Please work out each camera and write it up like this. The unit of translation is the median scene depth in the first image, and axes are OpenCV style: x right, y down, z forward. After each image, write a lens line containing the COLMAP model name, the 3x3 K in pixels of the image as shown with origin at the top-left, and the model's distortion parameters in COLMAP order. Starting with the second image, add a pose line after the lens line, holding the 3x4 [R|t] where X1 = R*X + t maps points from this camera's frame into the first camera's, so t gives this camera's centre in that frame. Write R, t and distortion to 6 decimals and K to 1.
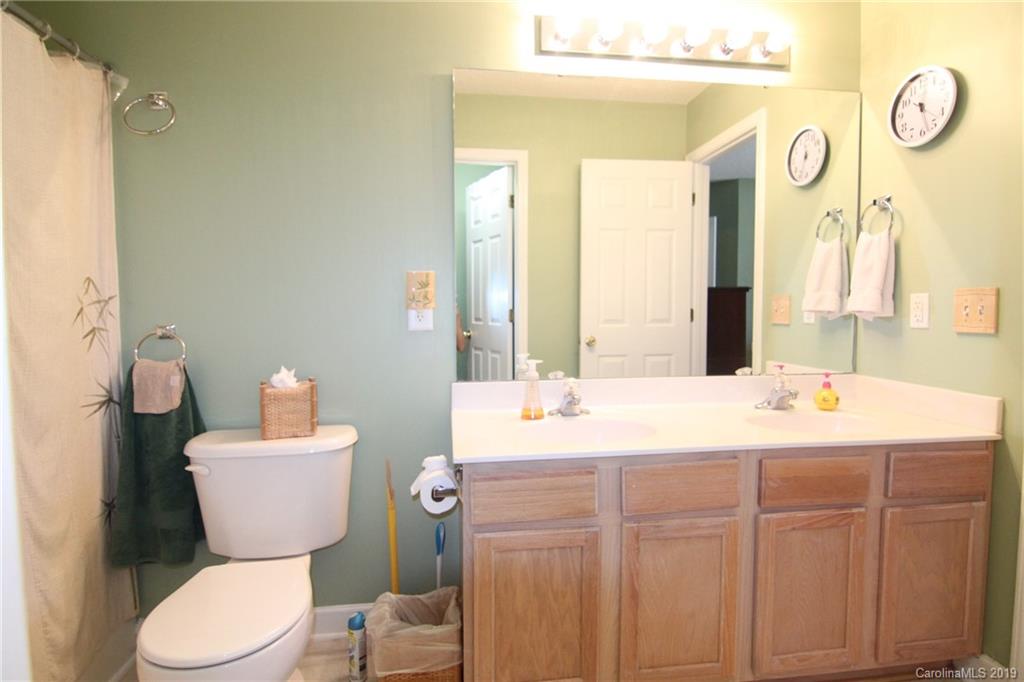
lens RADIAL K [[527.1, 0, 513.9], [0, 527.1, 337.0], [0, 0, 1]] dist [-0.004210, -0.012254]
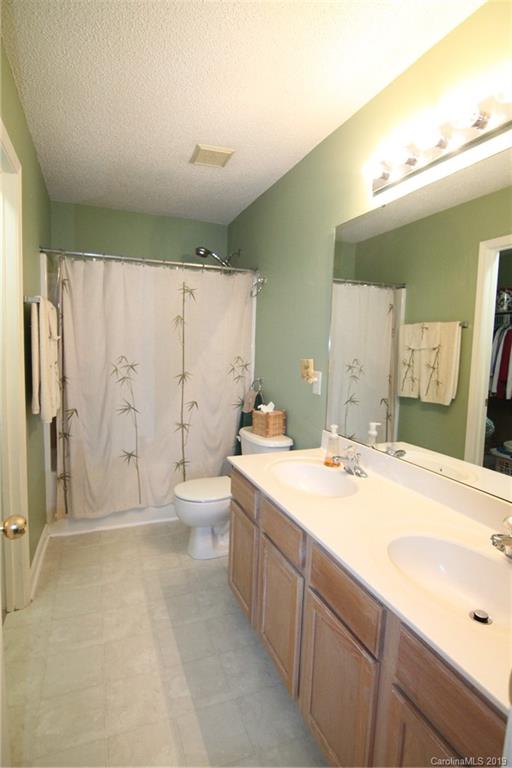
lens RADIAL K [[397.8, 0, 252.8], [0, 397.8, 381.6], [0, 0, 1]] dist [-0.000072, -0.017392]
pose [[0.243798, 0.104093, -0.964224, 1.090124], [-0.080368, 0.992972, 0.086876, -0.161260], [0.966490, 0.056313, 0.250451, 0.553732]]
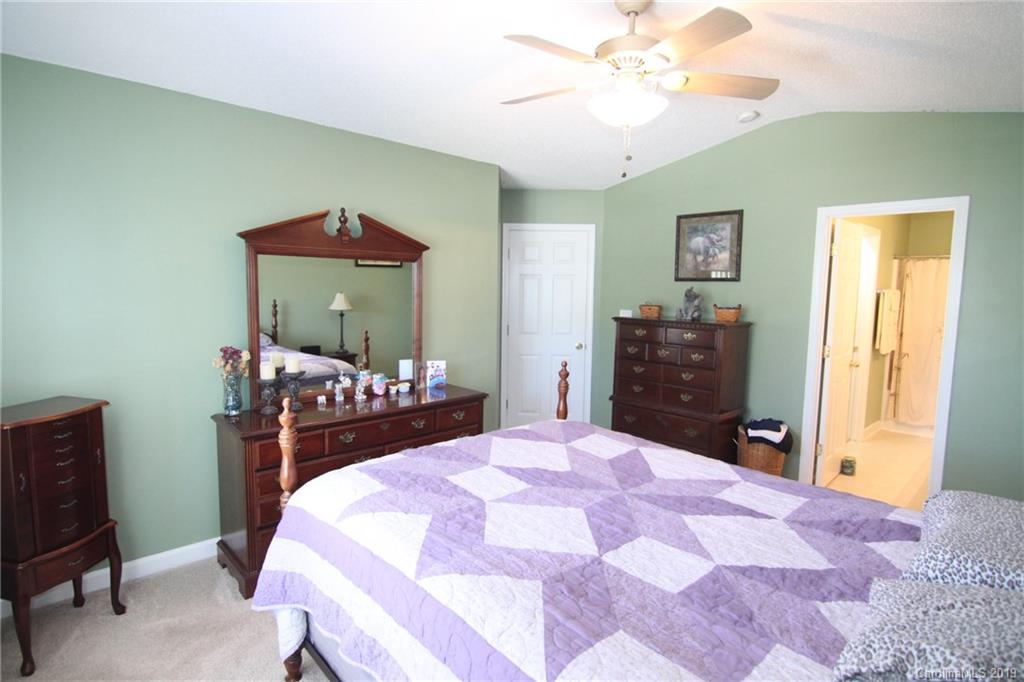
lens RADIAL K [[530.5, 0, 512.0], [0, 530.5, 341.0], [0, 0, 1]] dist [-0.000072, -0.017392]
pose [[-0.801363, 0.053038, -0.595823, 3.546666], [-0.038606, 0.989399, 0.139996, -0.319336], [0.596931, 0.135190, -0.790820, 1.463959]]
